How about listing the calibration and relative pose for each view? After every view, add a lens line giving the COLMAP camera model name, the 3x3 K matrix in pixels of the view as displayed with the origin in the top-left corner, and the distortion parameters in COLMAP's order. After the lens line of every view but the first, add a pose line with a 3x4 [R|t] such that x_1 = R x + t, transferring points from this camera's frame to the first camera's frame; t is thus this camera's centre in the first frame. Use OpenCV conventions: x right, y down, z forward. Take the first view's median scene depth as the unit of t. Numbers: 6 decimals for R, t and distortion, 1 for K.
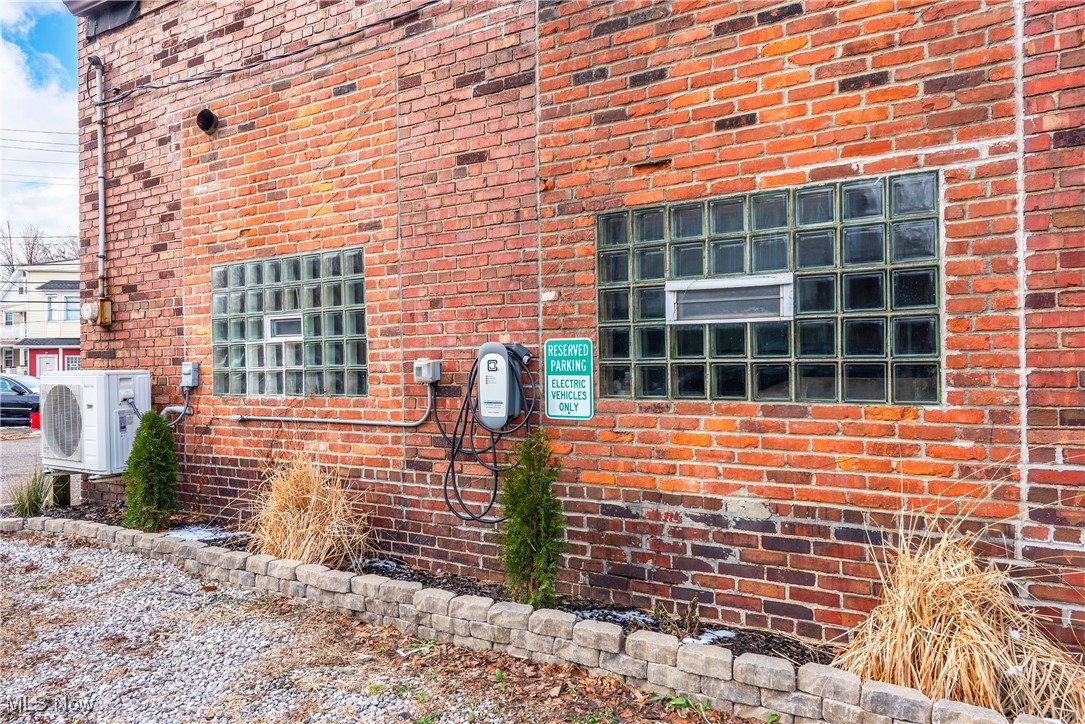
lens RADIAL K [[743.8, 0, 542.0], [0, 743.8, 366.5], [0, 0, 1]] dist [0.007072, 0.000420]
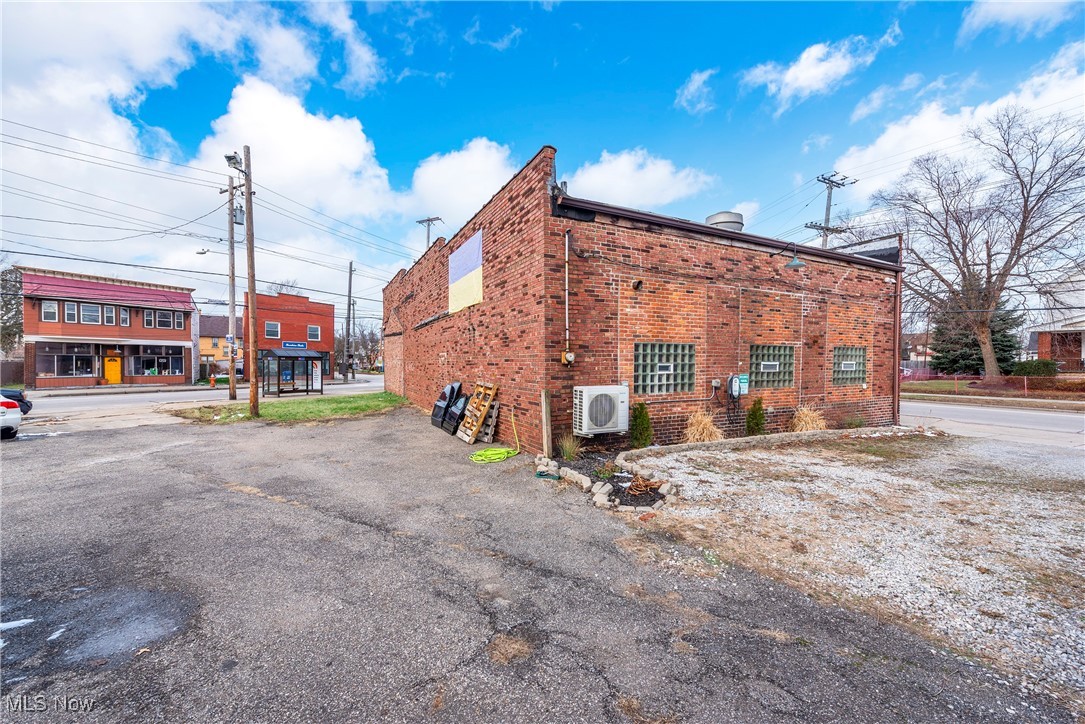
lens RADIAL K [[422.5, 0, 544.0], [0, 422.5, 367.4], [0, 0, 1]] dist [0.015965, -0.003584]
pose [[0.516629, -0.001207, 0.856208, -1.988996], [-0.004403, 0.999982, 0.004066, -0.061922], [-0.856198, -0.005871, 0.516615, 0.586012]]
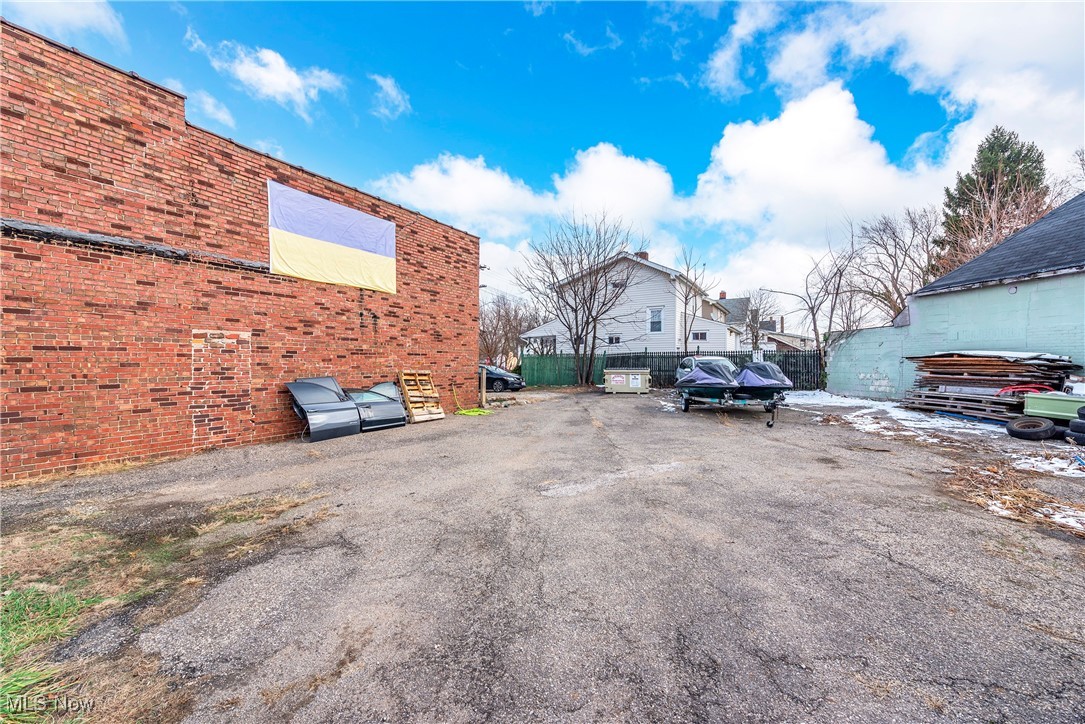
lens RADIAL K [[422.5, 0, 548.0], [0, 422.5, 365.7], [0, 0, 1]] dist [0.015965, -0.003584]
pose [[-0.999772, 0.010826, -0.018421, -1.172417], [0.010661, 0.999902, 0.009059, -0.022966], [0.018517, 0.008861, -0.999789, 3.827251]]
